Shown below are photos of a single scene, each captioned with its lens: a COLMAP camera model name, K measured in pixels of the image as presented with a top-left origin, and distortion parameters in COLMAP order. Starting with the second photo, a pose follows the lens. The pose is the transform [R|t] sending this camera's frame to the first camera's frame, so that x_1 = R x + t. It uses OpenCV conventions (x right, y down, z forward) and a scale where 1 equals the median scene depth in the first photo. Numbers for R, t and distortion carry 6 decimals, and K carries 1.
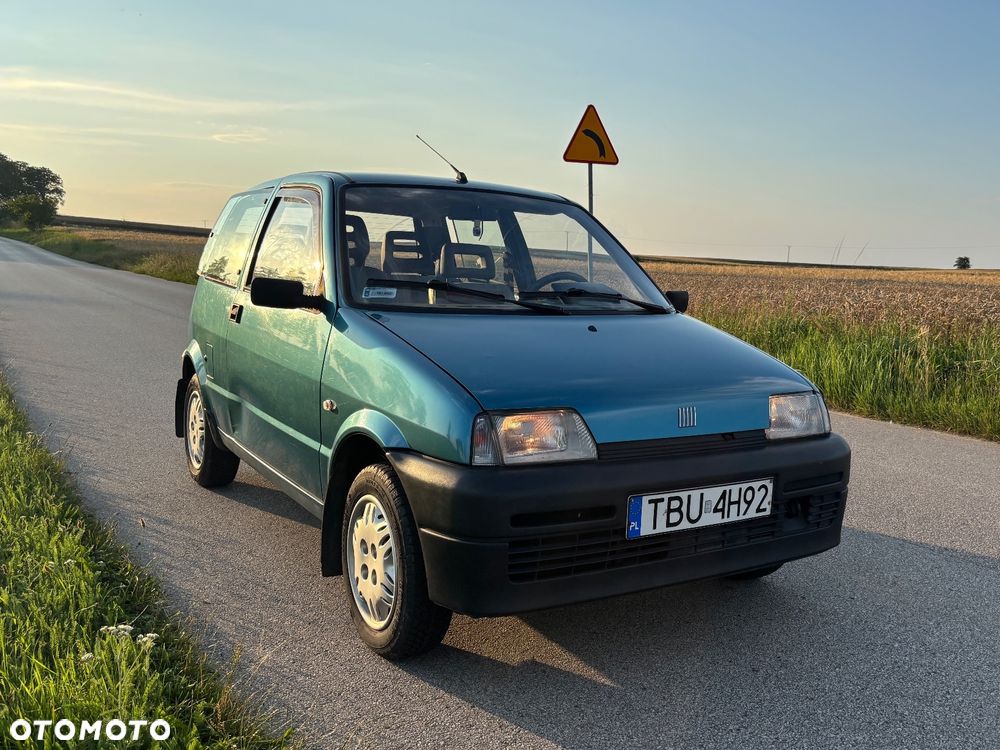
lens RADIAL K [[923.1, 0, 580.9], [0, 923.1, 371.8], [0, 0, 1]] dist [0.083431, -0.077812]
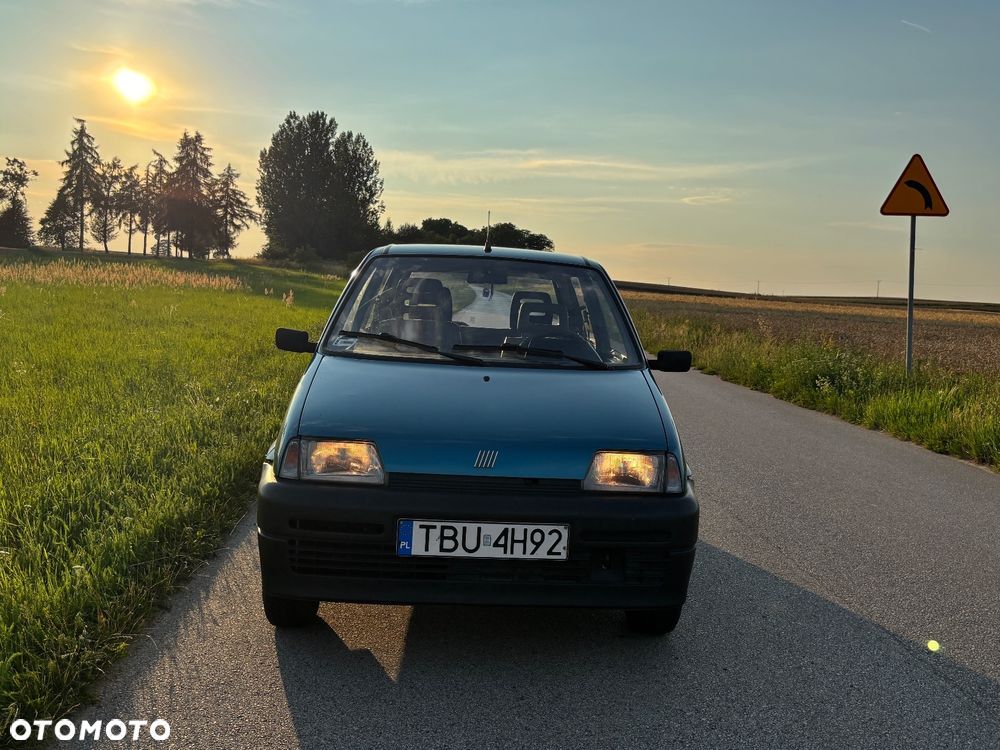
lens RADIAL K [[933.9, 0, 539.4], [0, 933.9, 376.2], [0, 0, 1]] dist [0.065544, -0.078401]
pose [[0.870072, 0.048407, -0.490542, 0.712983], [-0.075149, 0.996560, -0.034951, -0.017045], [0.487162, 0.067273, 0.870717, 0.028714]]
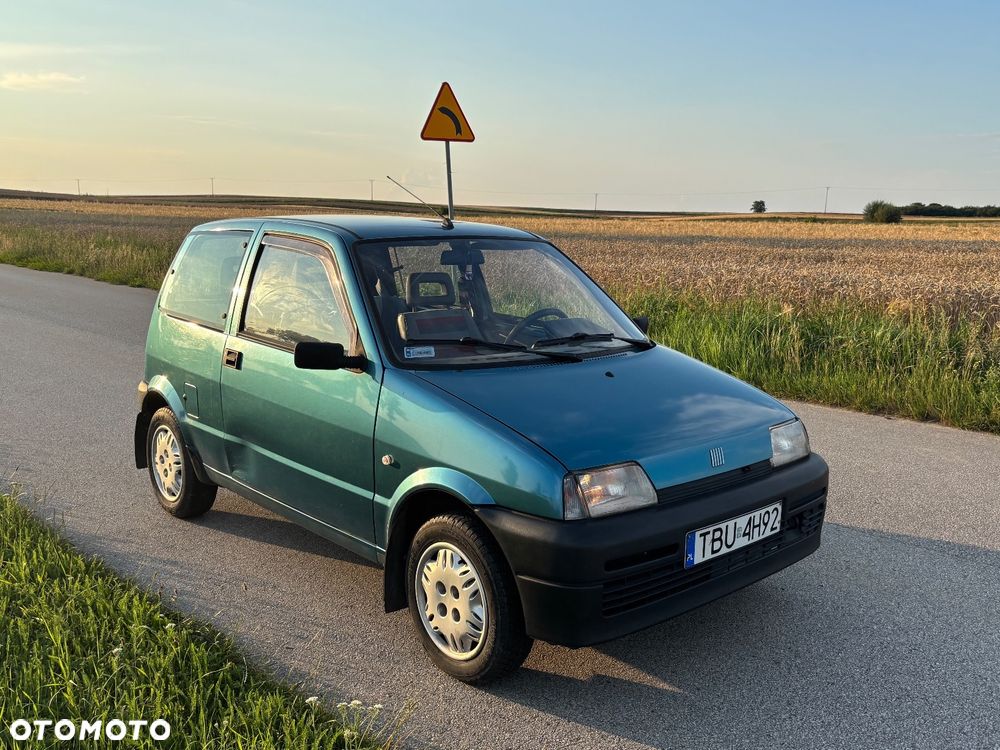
lens RADIAL K [[933.9, 0, 539.4], [0, 933.9, 376.2], [0, 0, 1]] dist [0.065544, -0.078401]
pose [[0.986792, -0.051239, 0.153673, -0.277634], [0.042459, 0.997302, 0.059882, -0.130790], [-0.156327, -0.052566, 0.986306, -0.125006]]
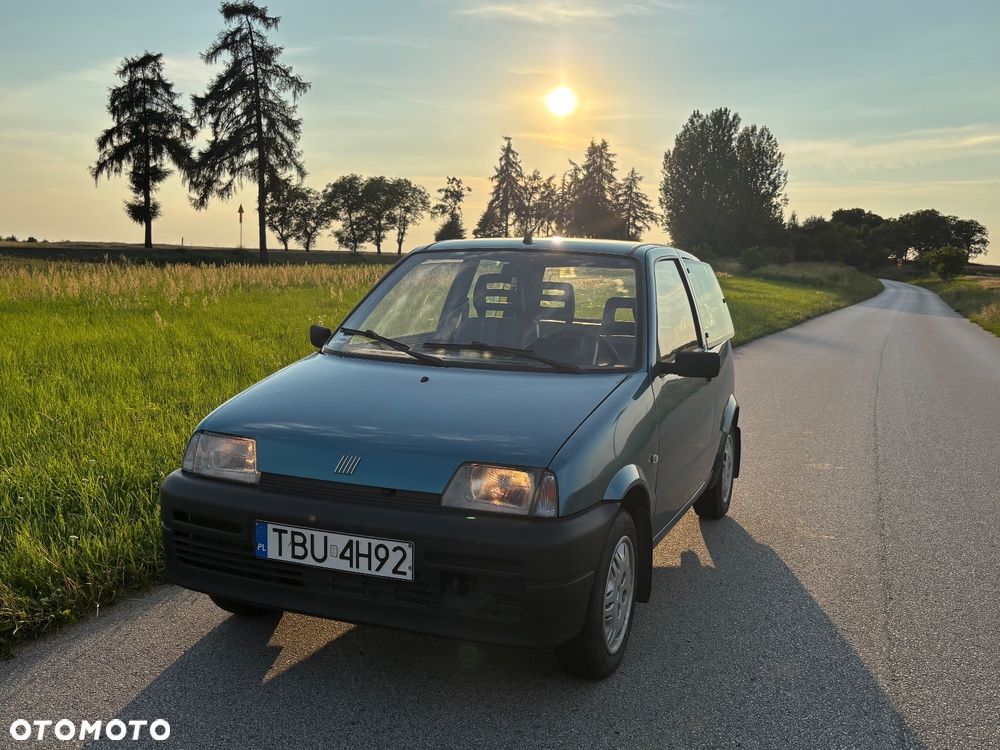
lens RADIAL K [[933.8, 0, 527.8], [0, 933.8, 404.9], [0, 0, 1]] dist [0.067236, -0.130234]
pose [[0.580201, 0.091983, -0.809263, 1.071668], [-0.105039, 0.993755, 0.037646, -0.079354], [0.807672, 0.063162, 0.586239, 0.524081]]
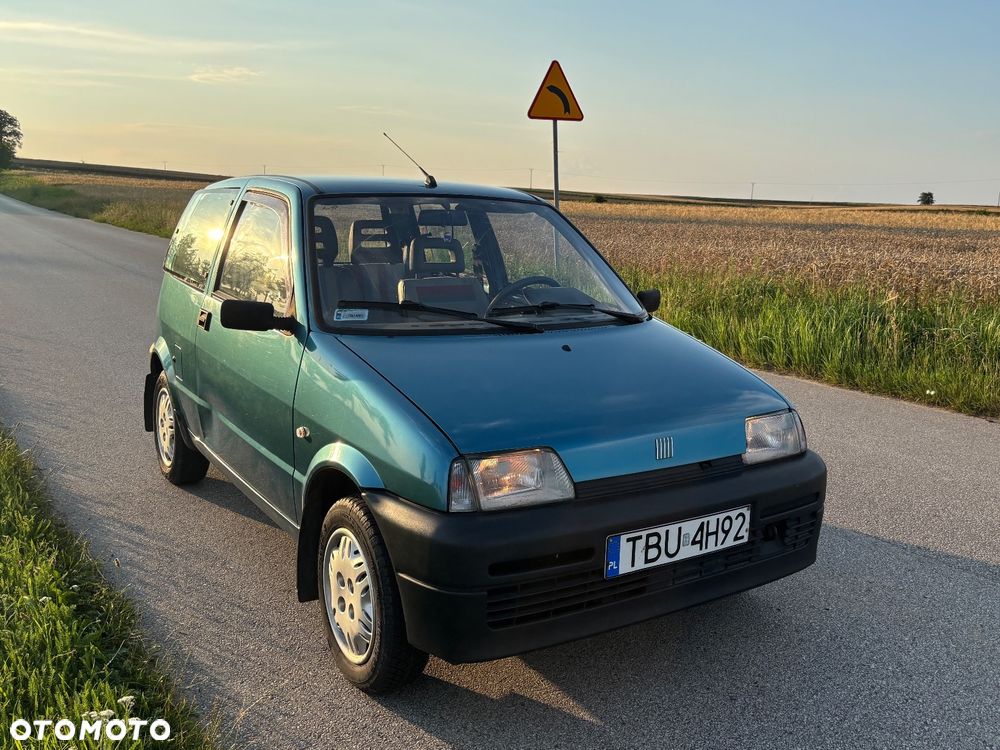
lens RADIAL K [[922.7, 0, 550.7], [0, 922.7, 343.1], [0, 0, 1]] dist [0.076981, -0.068583]
pose [[0.999936, -0.009842, 0.005638, -0.011302], [0.009639, 0.999342, 0.034955, -0.098067], [-0.005978, -0.034898, 0.999373, 0.012011]]
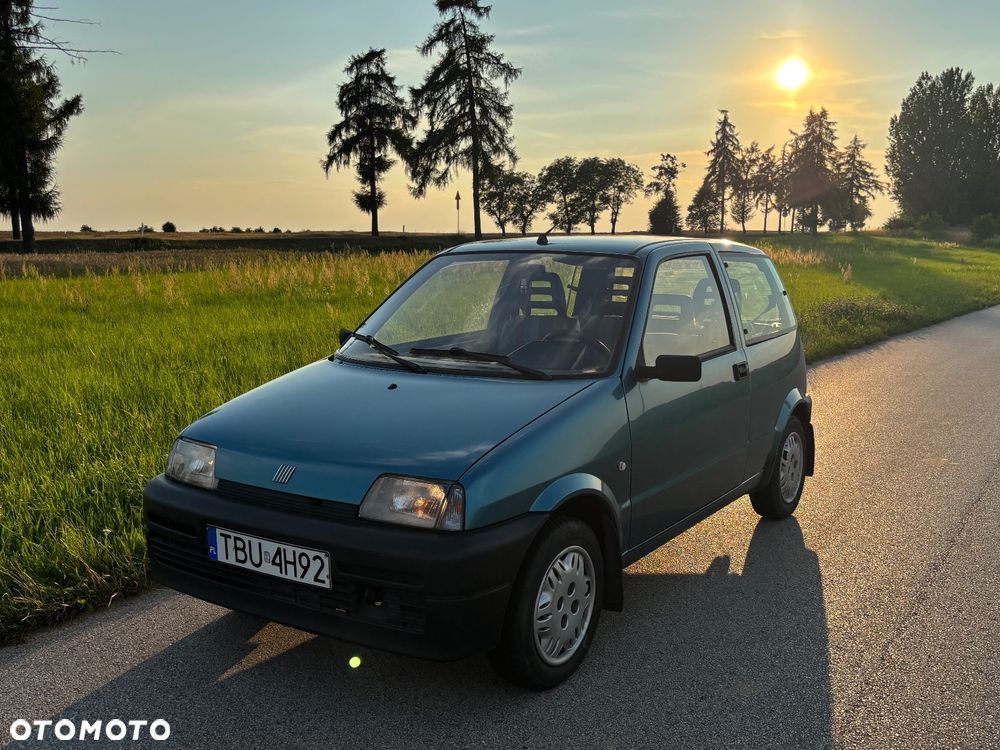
lens RADIAL K [[936.5, 0, 588.0], [0, 936.5, 401.4], [0, 0, 1]] dist [0.055840, -0.166295]
pose [[0.434025, 0.108217, -0.894378, 1.228636], [-0.093867, 0.992788, 0.074573, -0.149315], [0.895997, 0.051586, 0.441053, 0.810457]]
